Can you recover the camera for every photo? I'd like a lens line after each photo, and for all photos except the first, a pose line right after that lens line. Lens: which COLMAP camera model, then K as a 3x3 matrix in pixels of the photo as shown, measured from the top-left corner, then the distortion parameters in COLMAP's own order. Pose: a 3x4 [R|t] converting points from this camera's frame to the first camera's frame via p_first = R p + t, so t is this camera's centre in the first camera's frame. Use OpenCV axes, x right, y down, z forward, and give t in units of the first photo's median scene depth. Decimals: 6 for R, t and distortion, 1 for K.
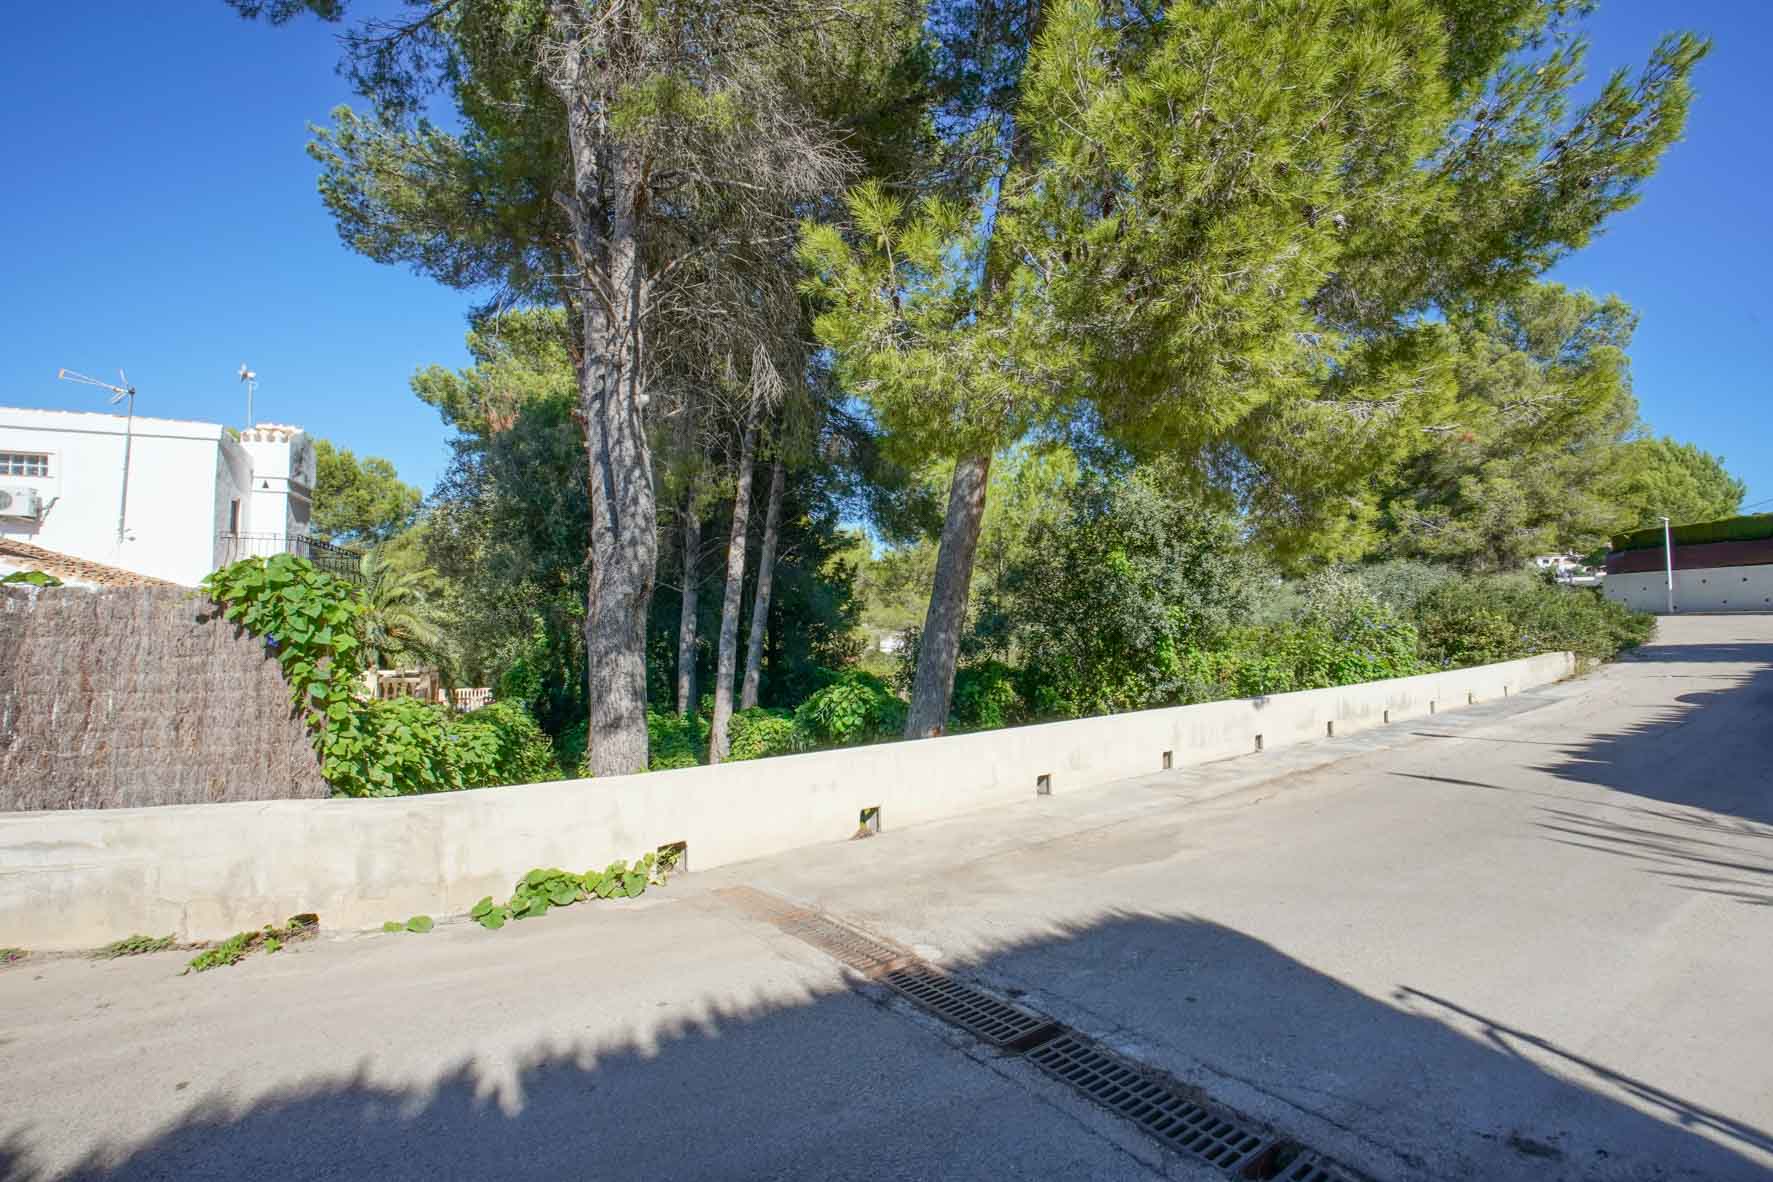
lens RADIAL K [[795.0, 0, 880.3], [0, 795.0, 595.9], [0, 0, 1]] dist [-0.007745, 0.003549]
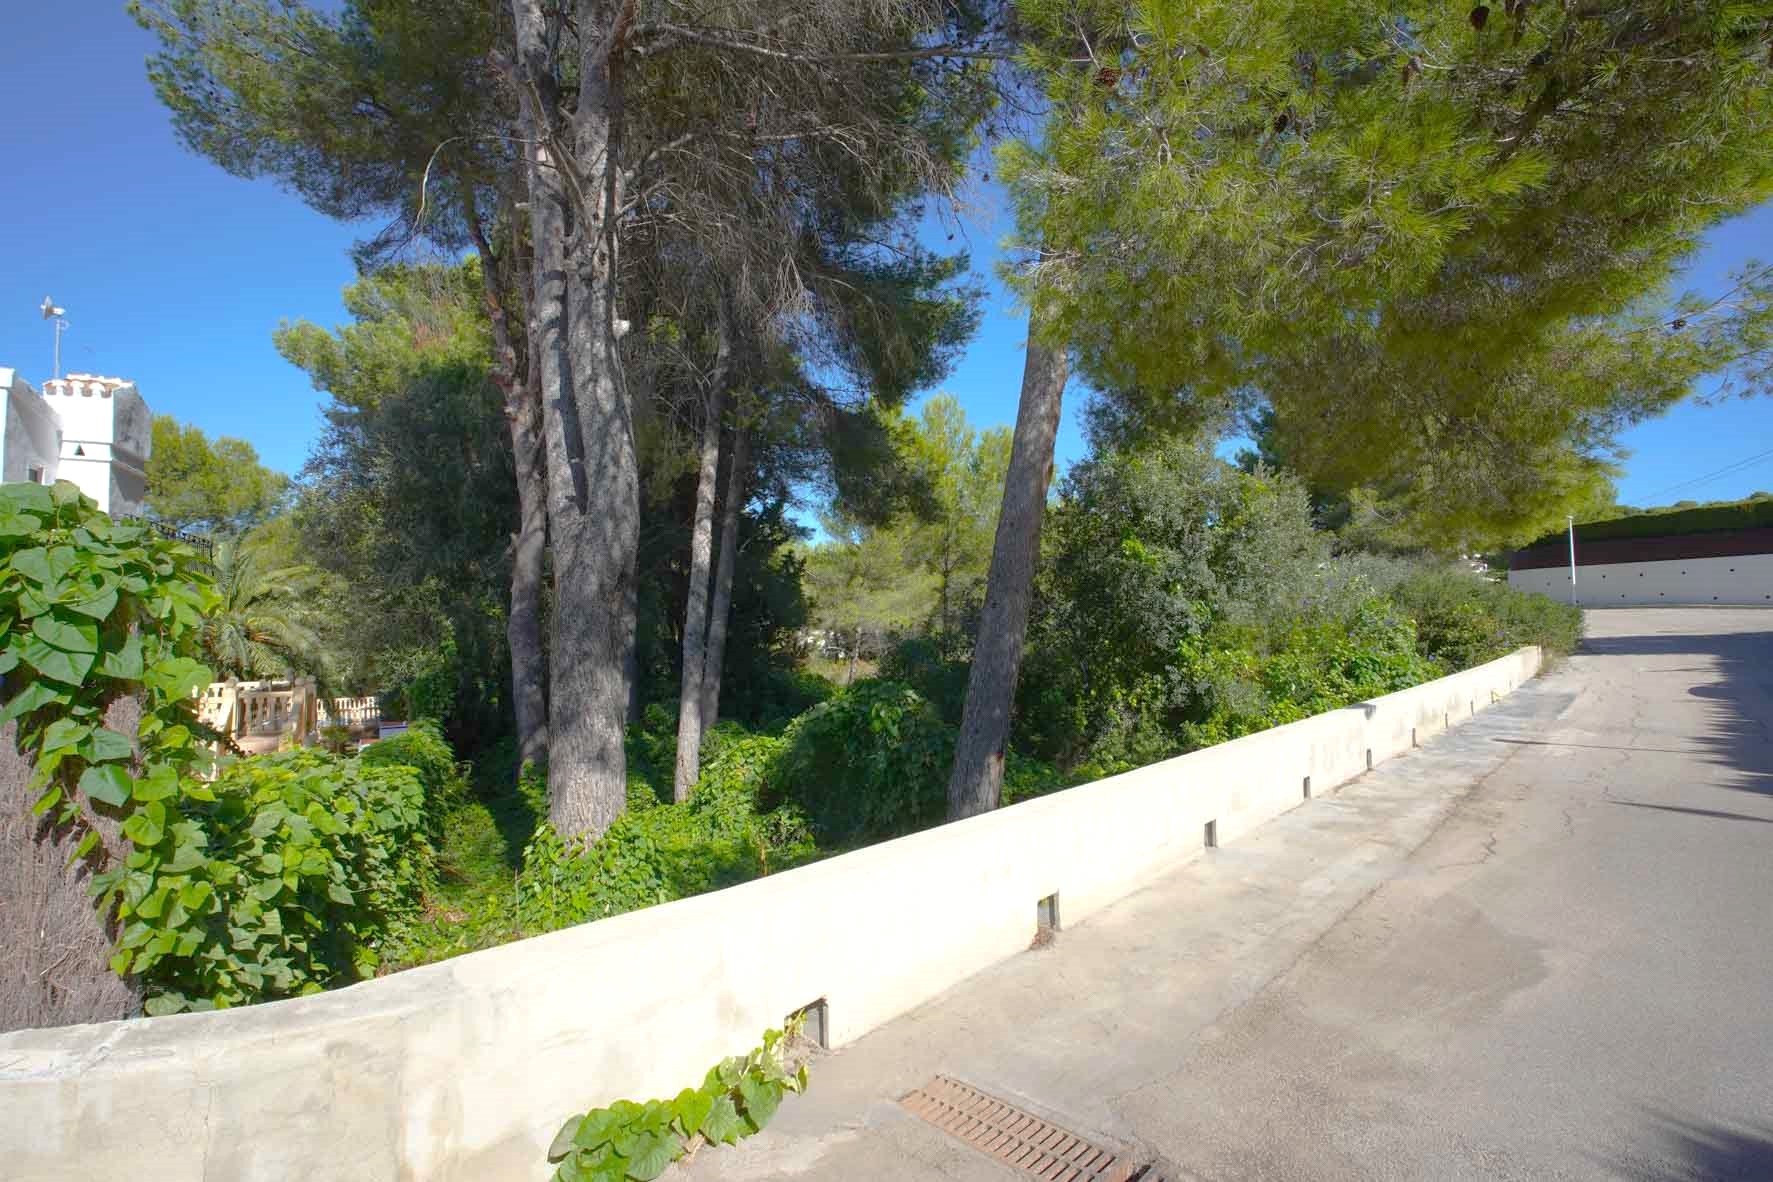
lens RADIAL K [[795.0, 0, 880.3], [0, 795.0, 595.9], [0, 0, 1]] dist [-0.007745, 0.003549]
pose [[0.992822, -0.002888, 0.119562, -0.080398], [0.002580, 0.999993, 0.002734, 0.003735], [-0.119569, -0.002406, 0.992823, 0.123450]]
